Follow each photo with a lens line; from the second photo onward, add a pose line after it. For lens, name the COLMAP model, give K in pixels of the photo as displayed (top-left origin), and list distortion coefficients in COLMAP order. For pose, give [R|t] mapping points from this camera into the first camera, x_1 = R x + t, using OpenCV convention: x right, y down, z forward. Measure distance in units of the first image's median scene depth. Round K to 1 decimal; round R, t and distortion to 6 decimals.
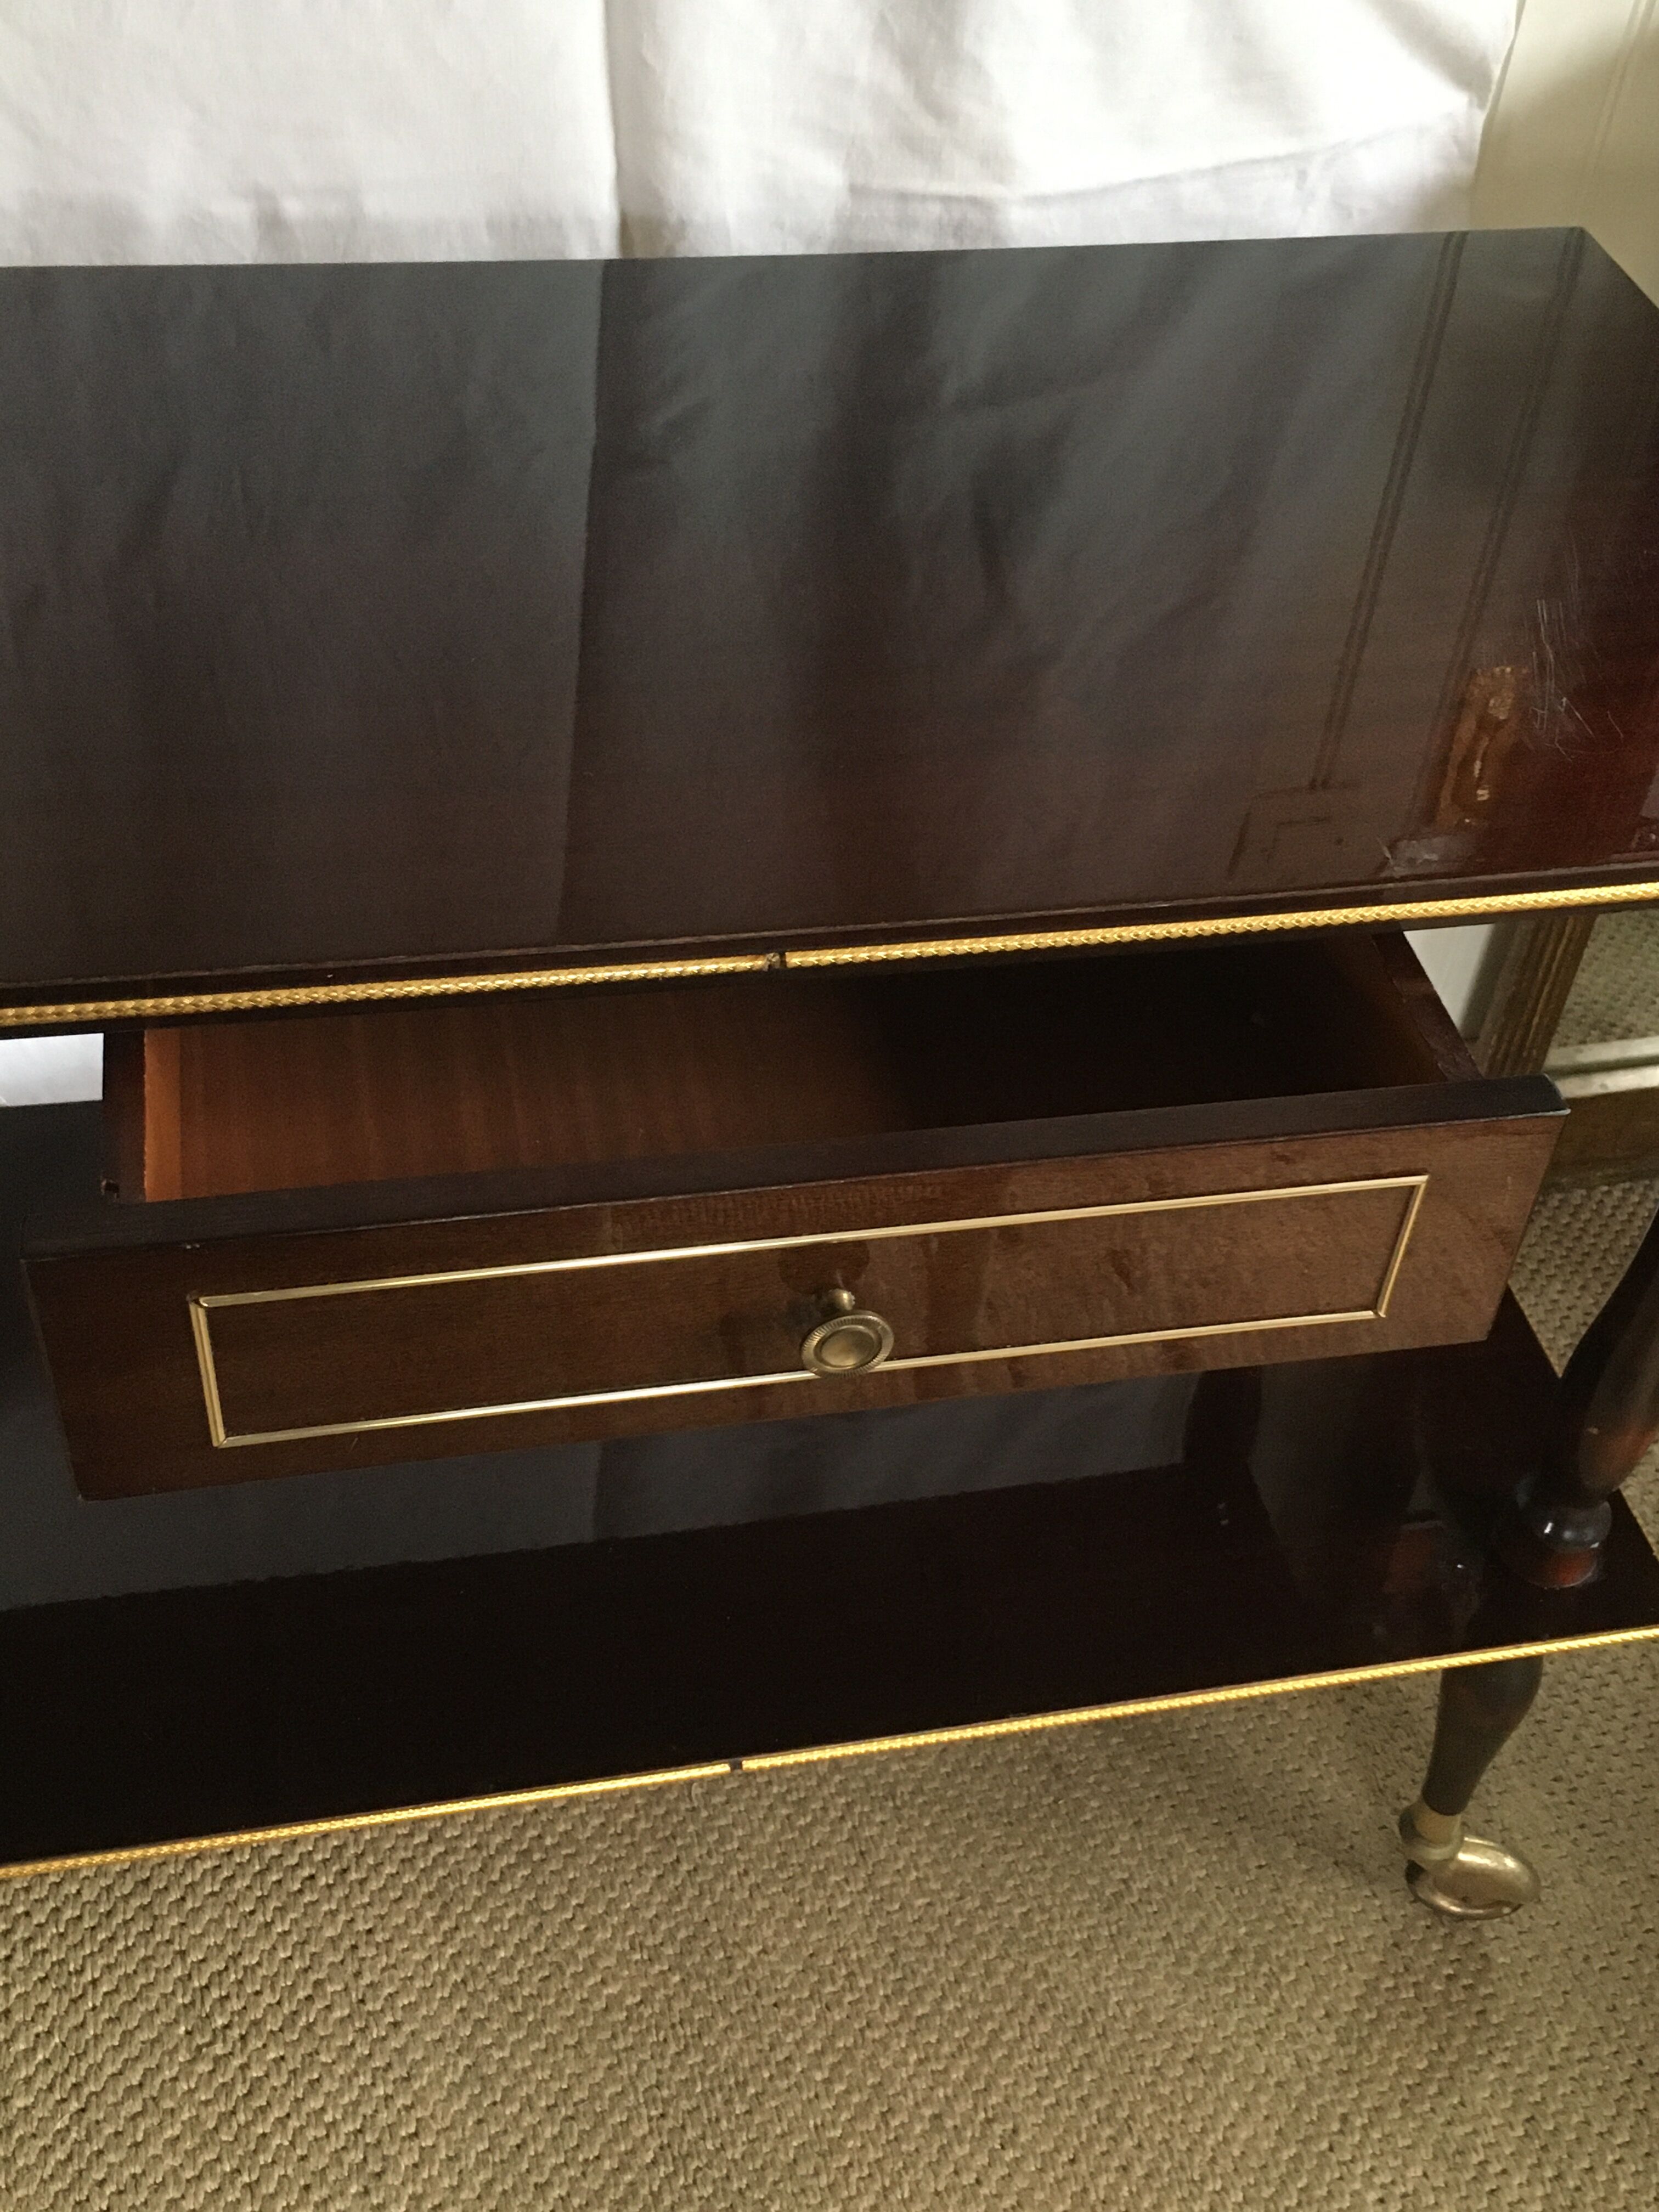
lens RADIAL K [[2399.5, 0, 836.3], [0, 2399.5, 1081.2], [0, 0, 1]] dist [0.027319, 0.000000]
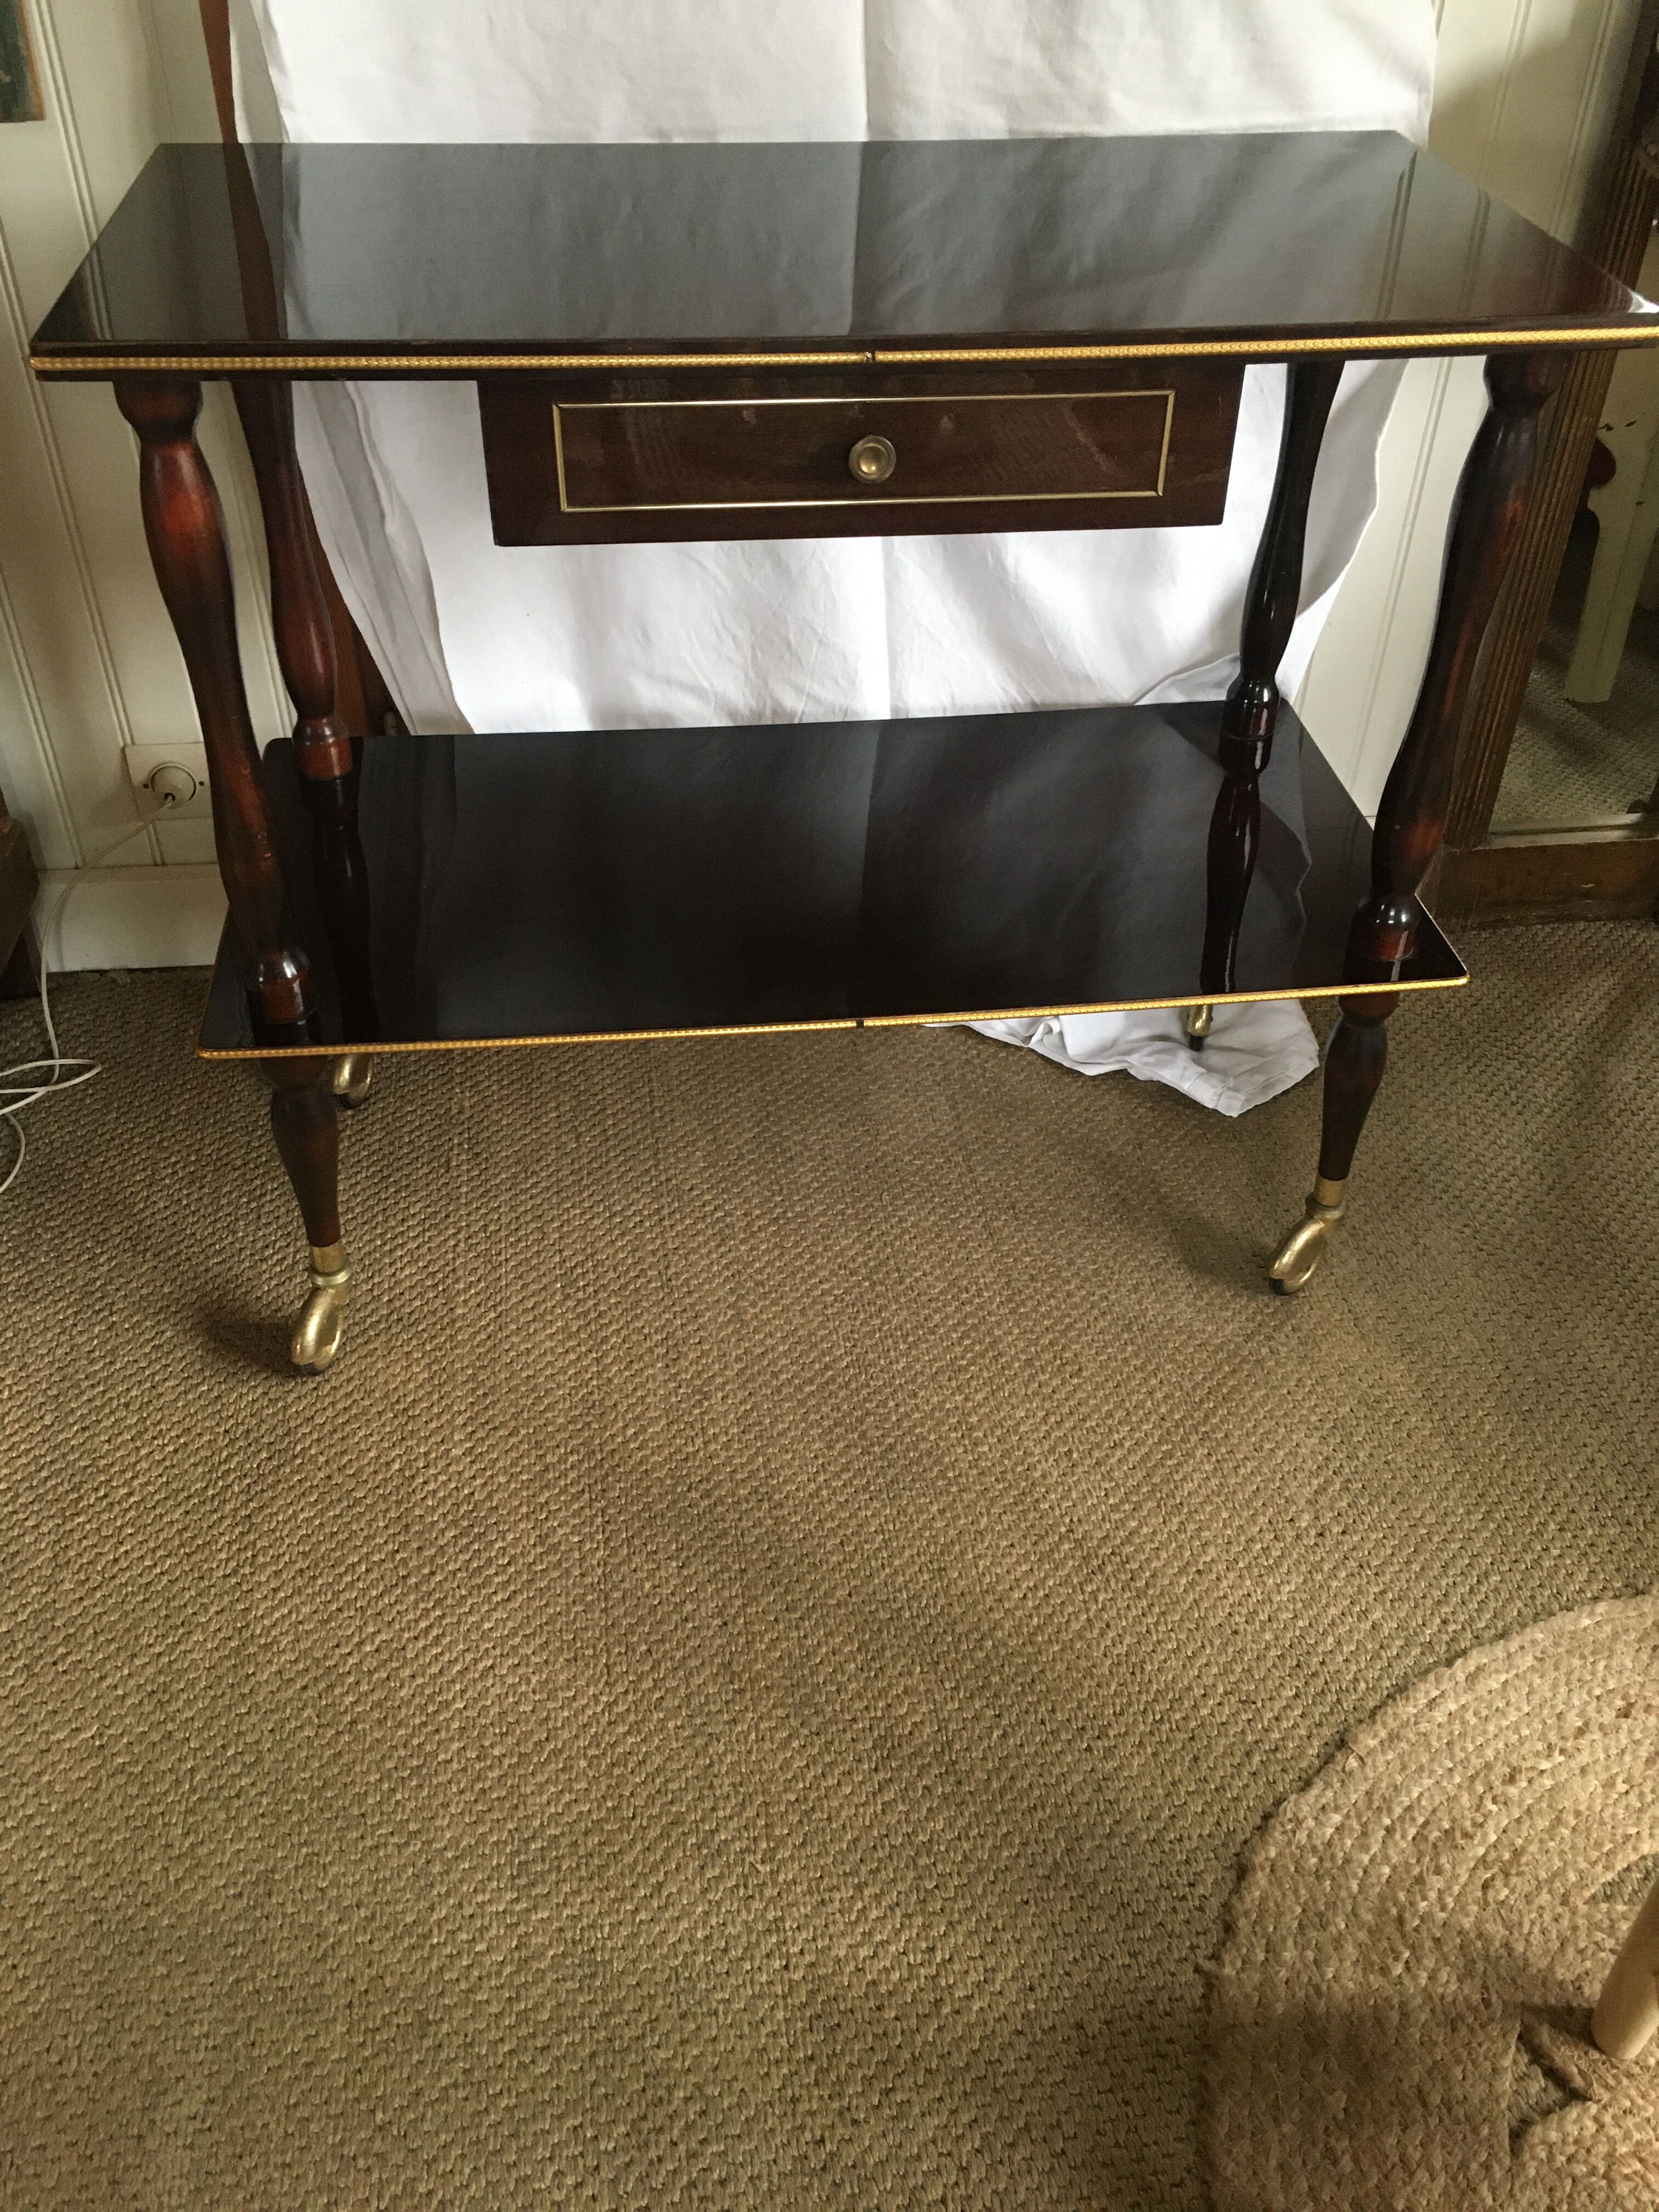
lens RADIAL K [[1884.8, 0, 835.6], [0, 1884.8, 1105.8], [0, 0, 1]] dist [0.074976, -0.106682]
pose [[0.992444, 0.029775, -0.119032, 0.057062], [-0.039912, 0.995690, -0.083711, 0.368633], [0.116027, 0.087829, 0.989355, -0.229471]]
